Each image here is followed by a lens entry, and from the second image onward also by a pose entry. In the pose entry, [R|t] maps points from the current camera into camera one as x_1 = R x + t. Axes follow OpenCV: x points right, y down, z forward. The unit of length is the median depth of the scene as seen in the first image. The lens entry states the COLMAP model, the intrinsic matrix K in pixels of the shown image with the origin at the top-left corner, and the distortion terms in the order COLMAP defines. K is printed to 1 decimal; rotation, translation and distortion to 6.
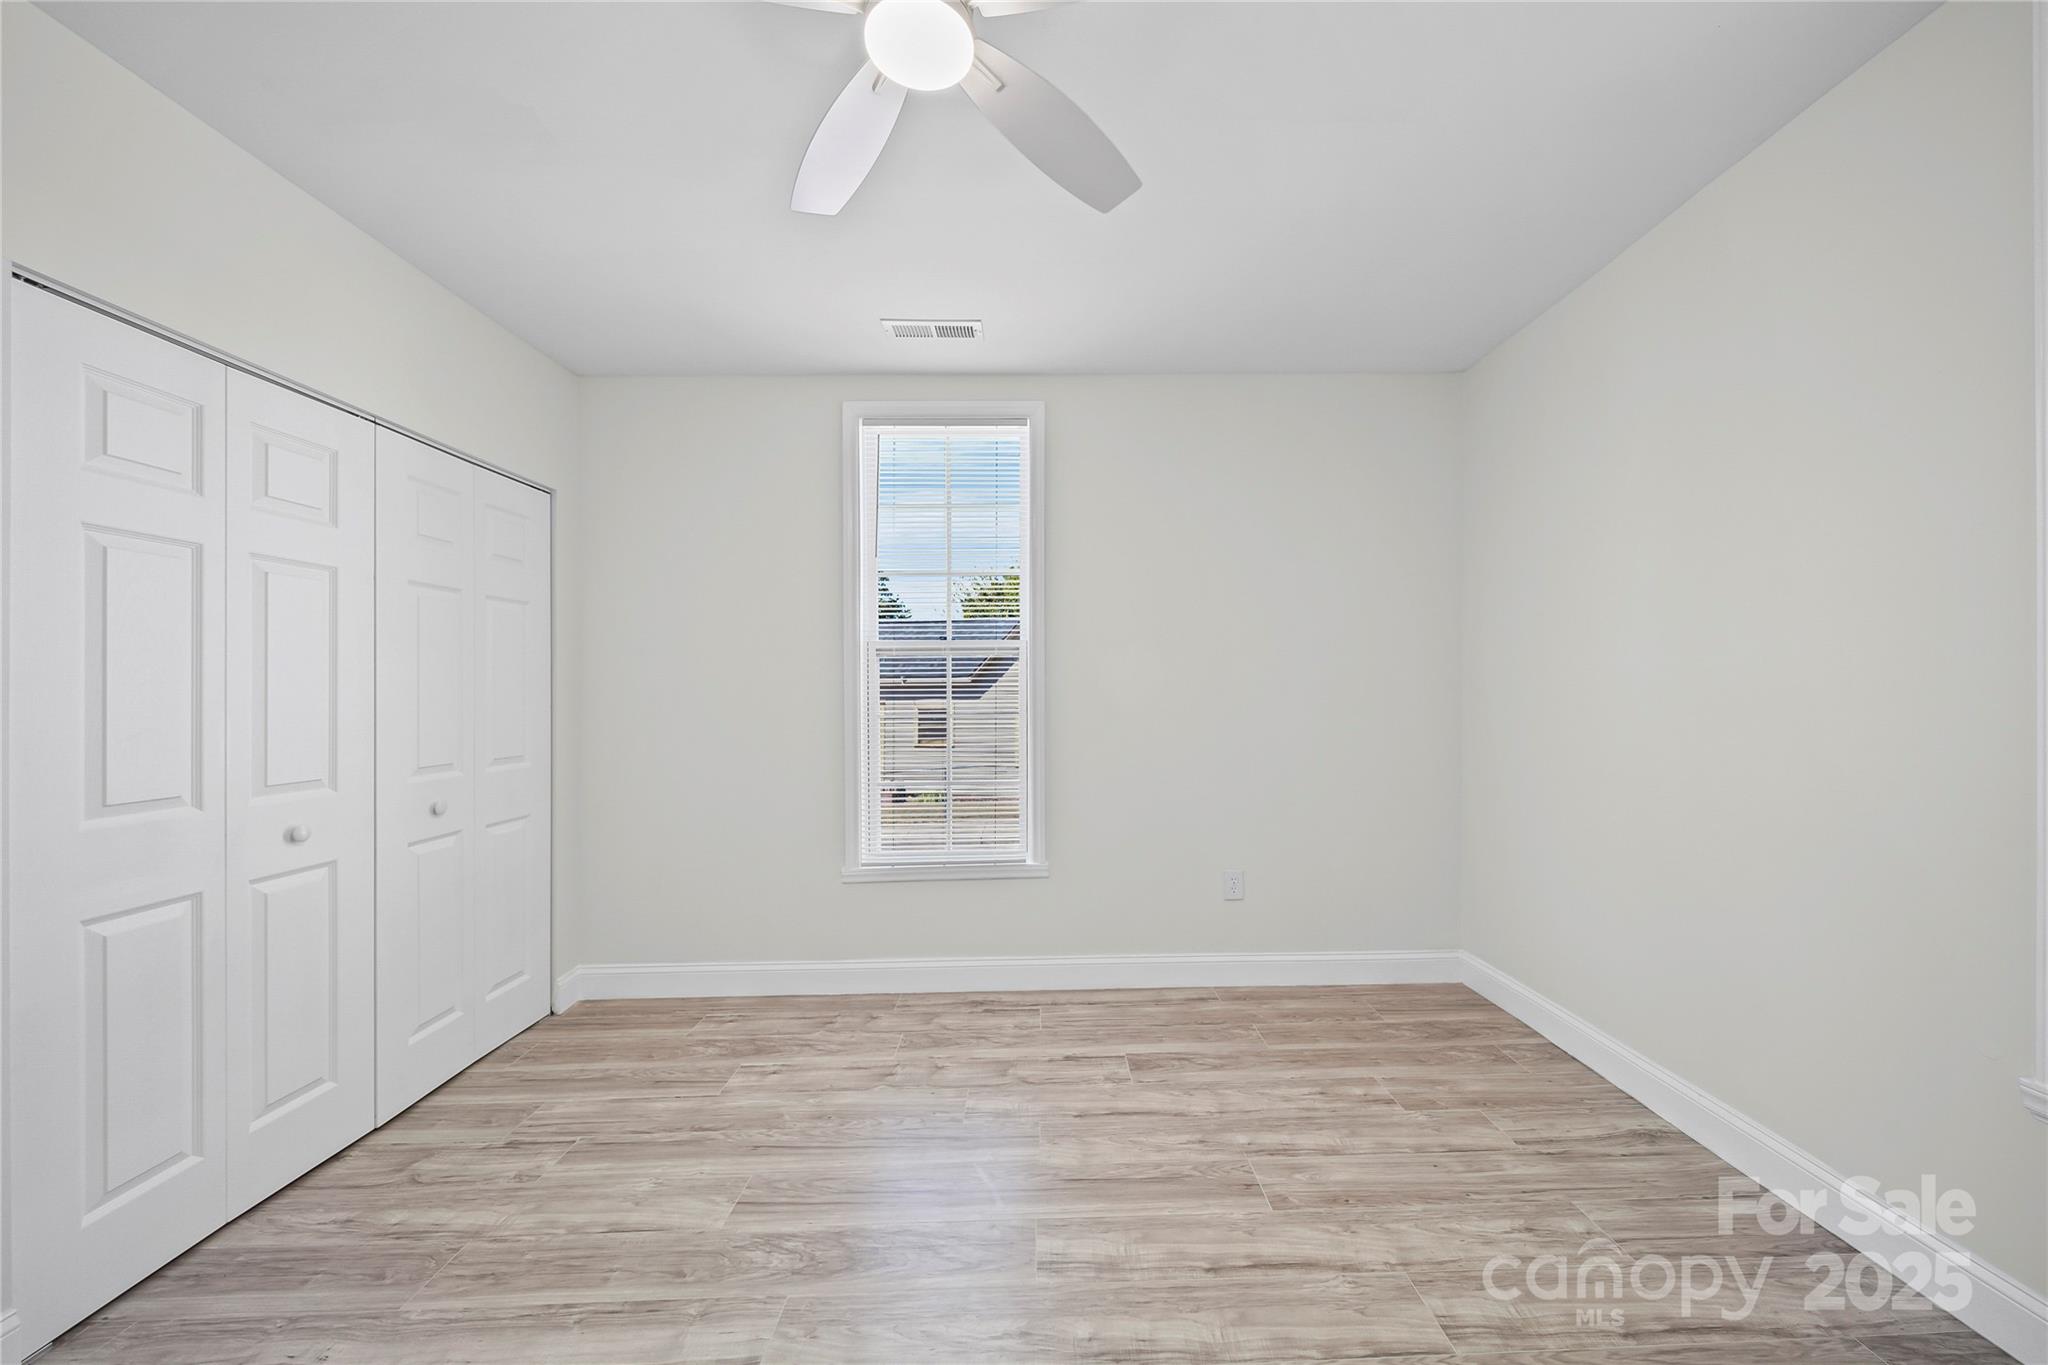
lens RADIAL K [[728.4, 0, 1058.3], [0, 728.4, 695.5], [0, 0, 1]] dist [-0.000489, -0.001459]
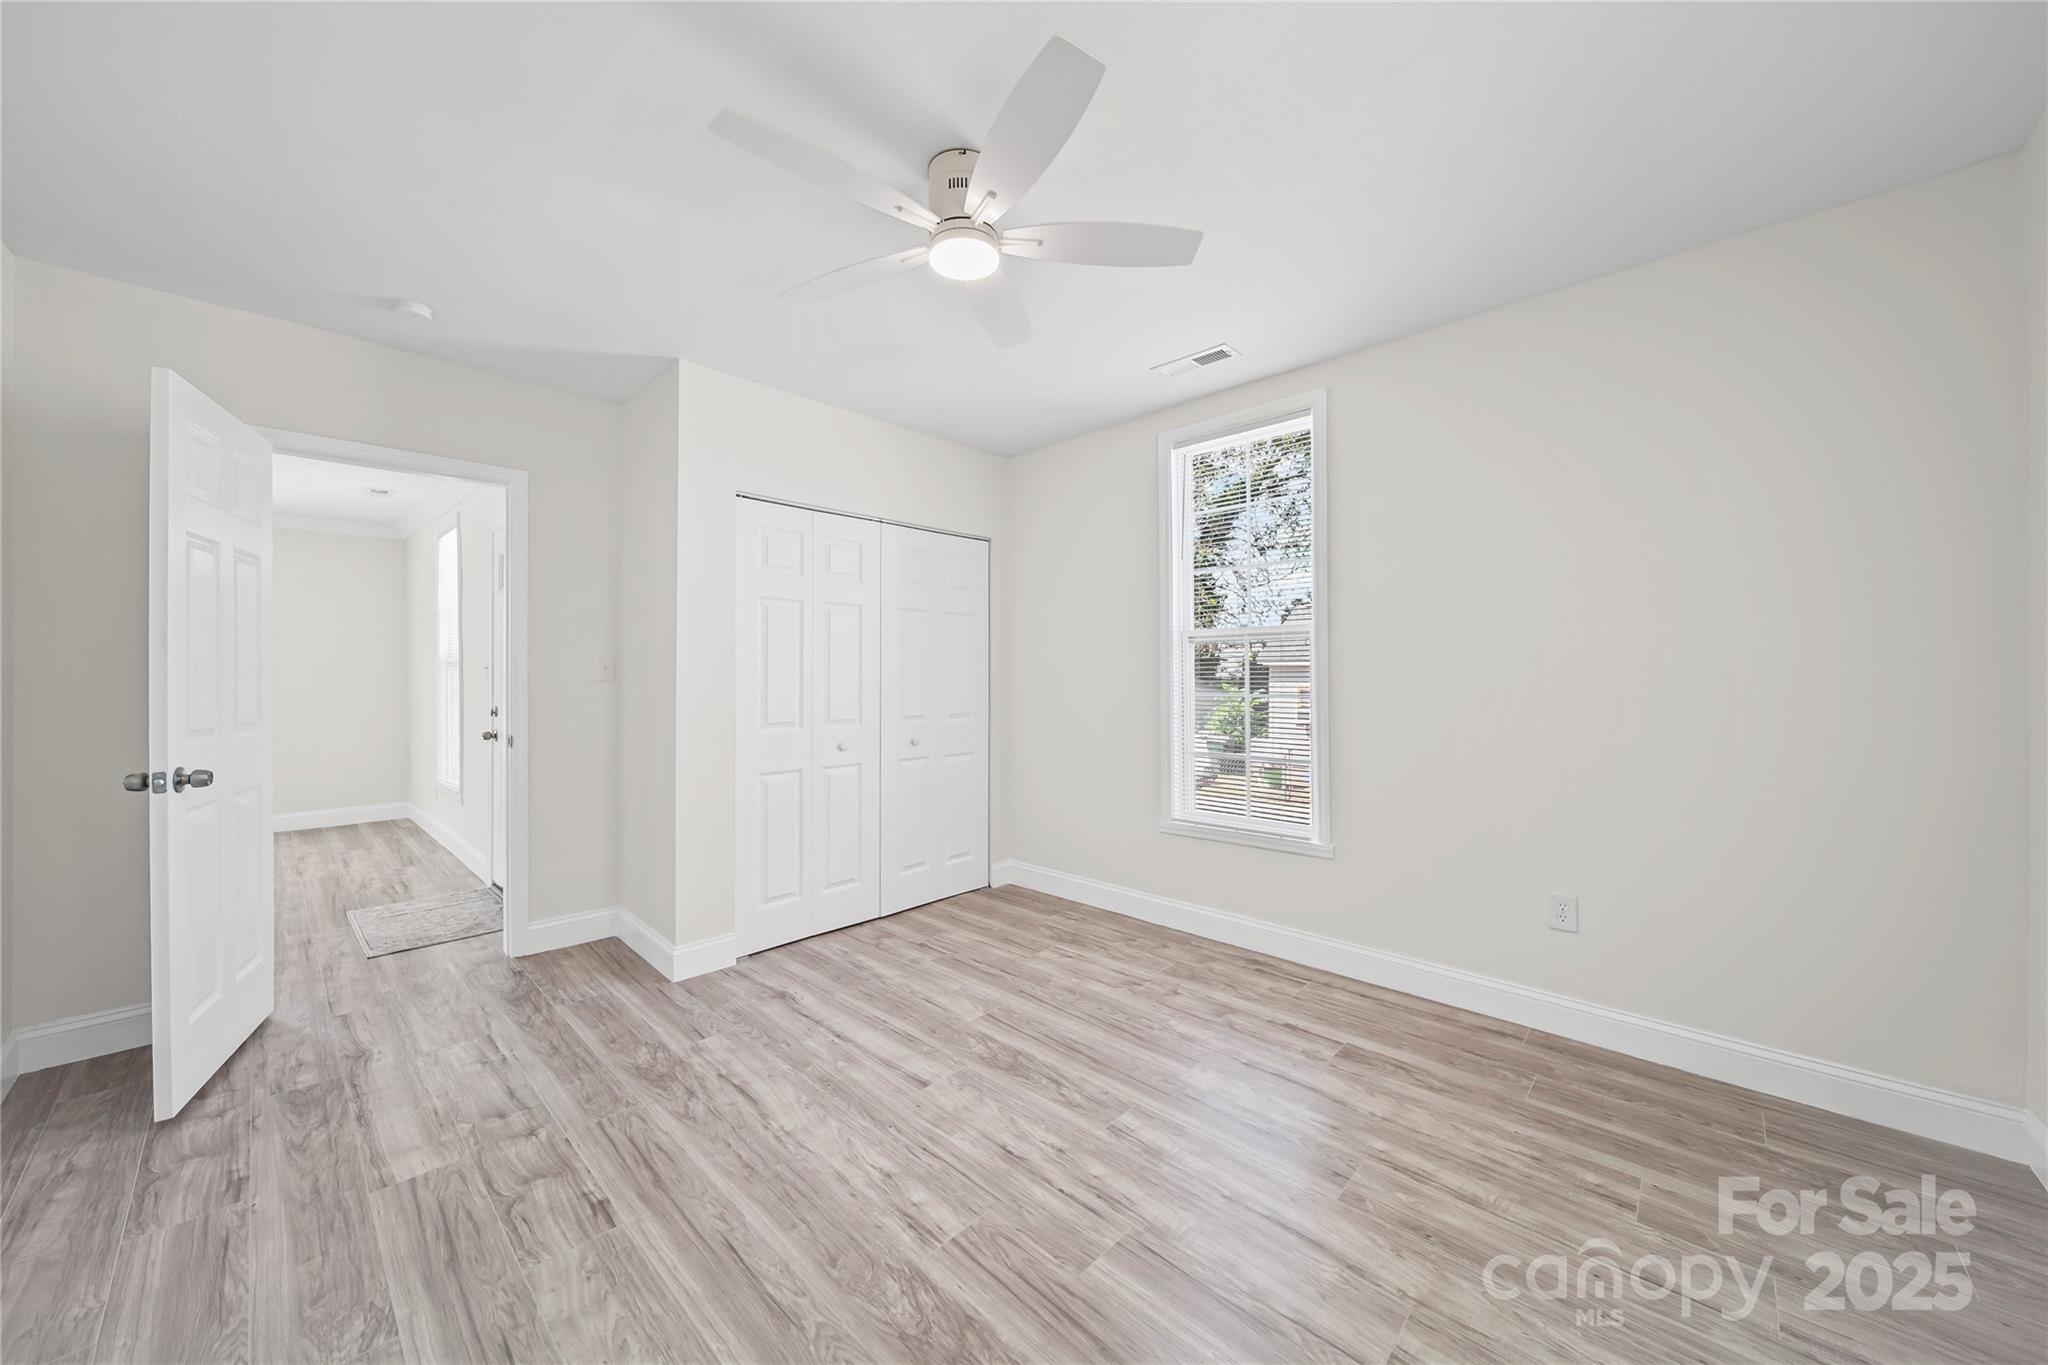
lens RADIAL K [[728.4, 0, 1038.0], [0, 728.4, 672.8], [0, 0, 1]] dist [-0.000489, -0.001459]
pose [[0.707098, 0.004395, -0.707101, 0.507562], [-0.008098, 0.999965, -0.001884, -0.002607], [0.707069, 0.007058, 0.707110, 0.005803]]
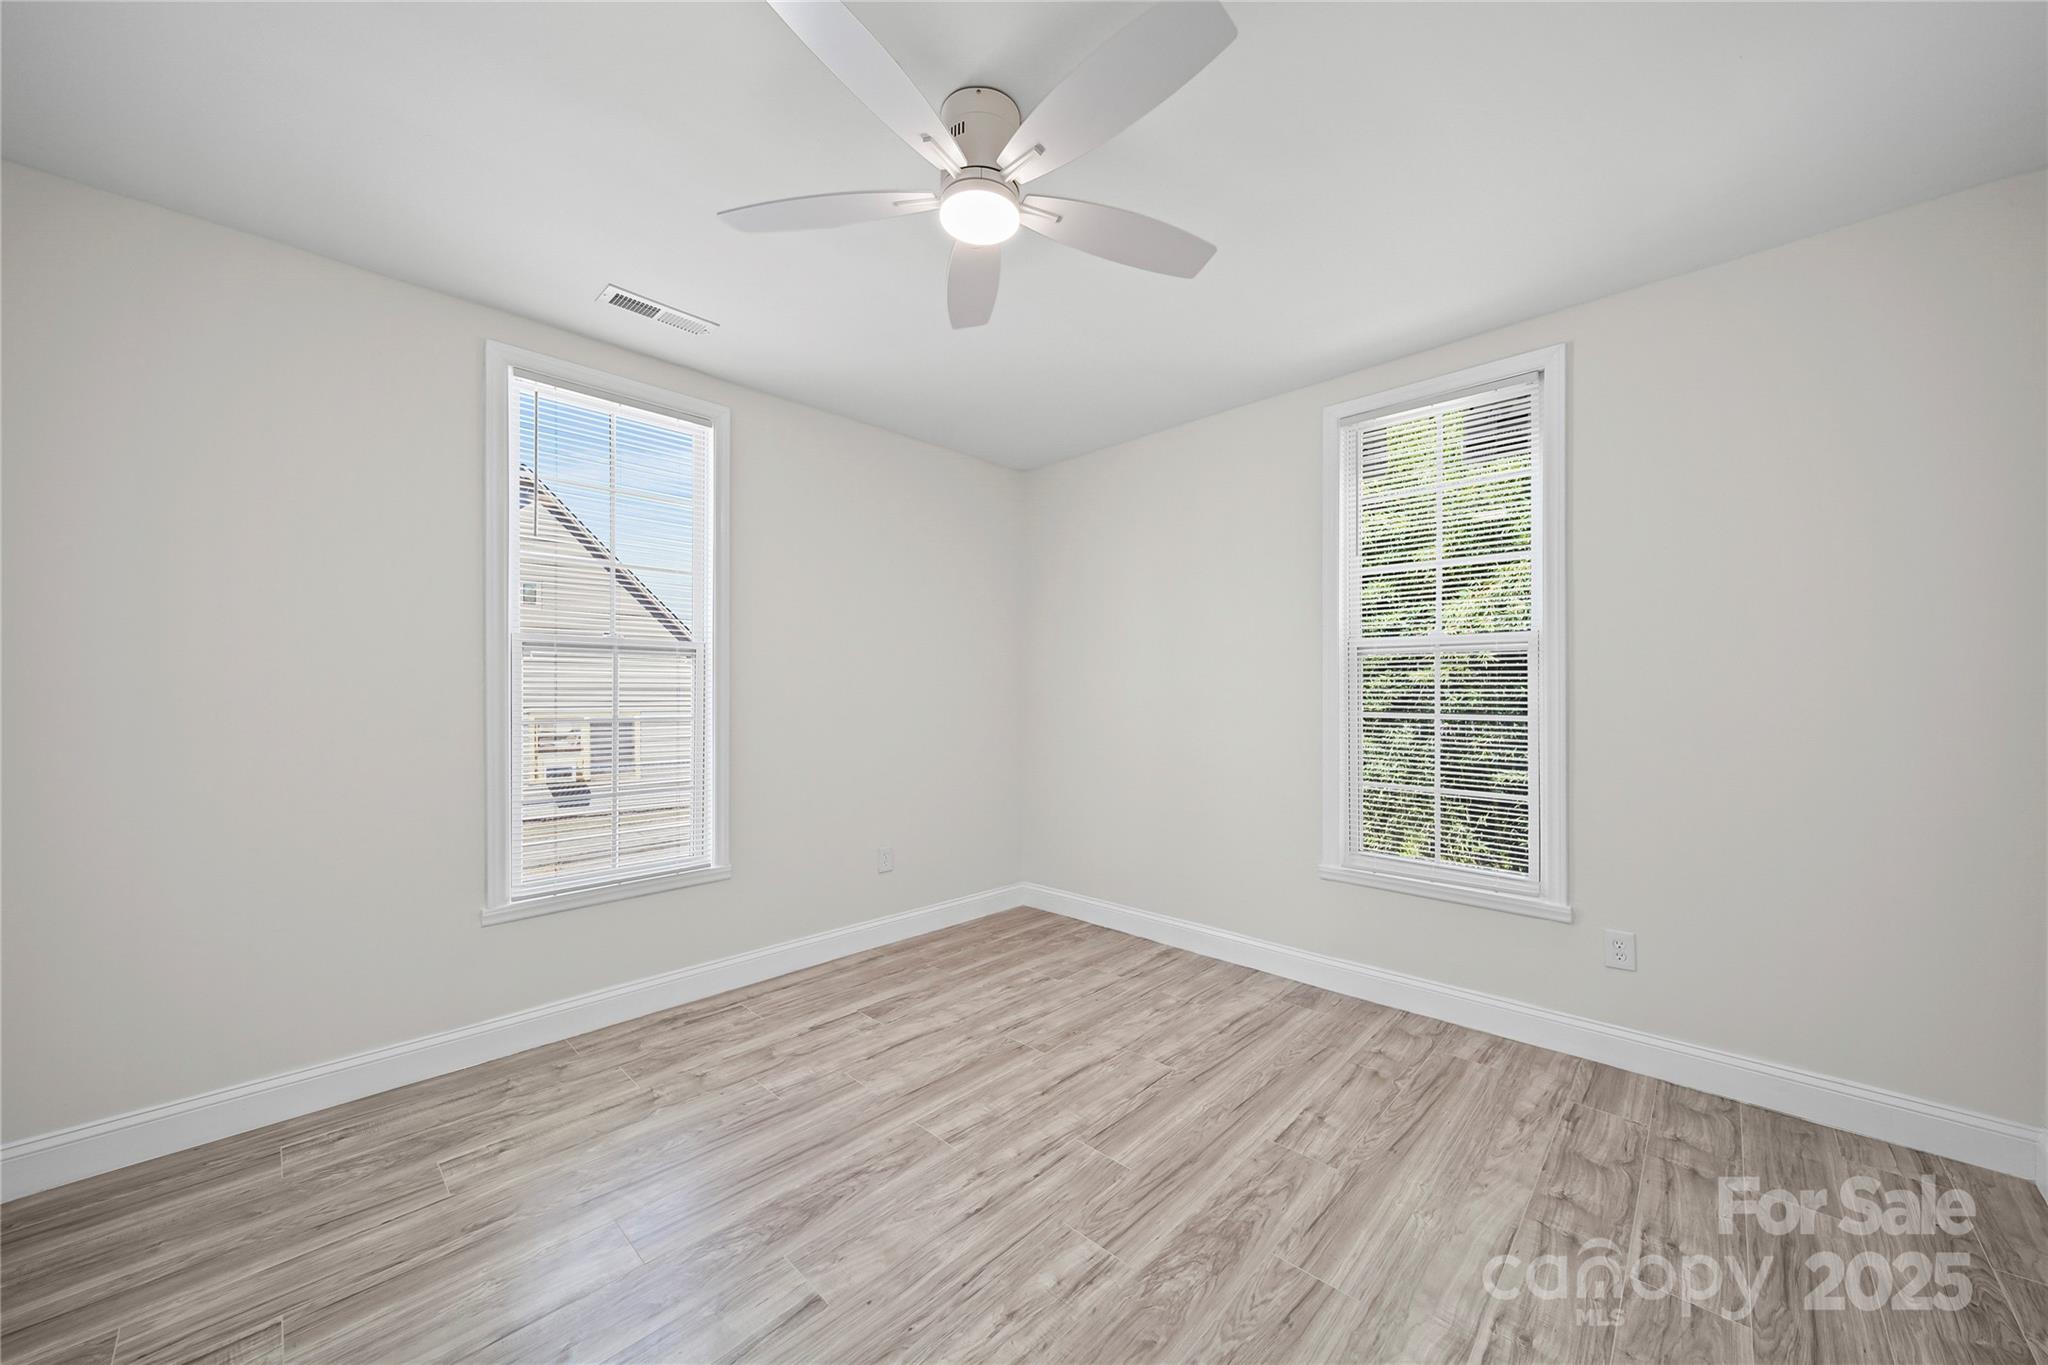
lens RADIAL K [[728.4, 0, 1034.1], [0, 728.4, 682.3], [0, 0, 1]] dist [-0.000489, -0.001459]
pose [[0.710481, 0.022229, 0.703365, -0.544867], [-0.004122, 0.999615, -0.027428, 0.006723], [-0.703704, 0.016587, 0.710299, -0.020124]]
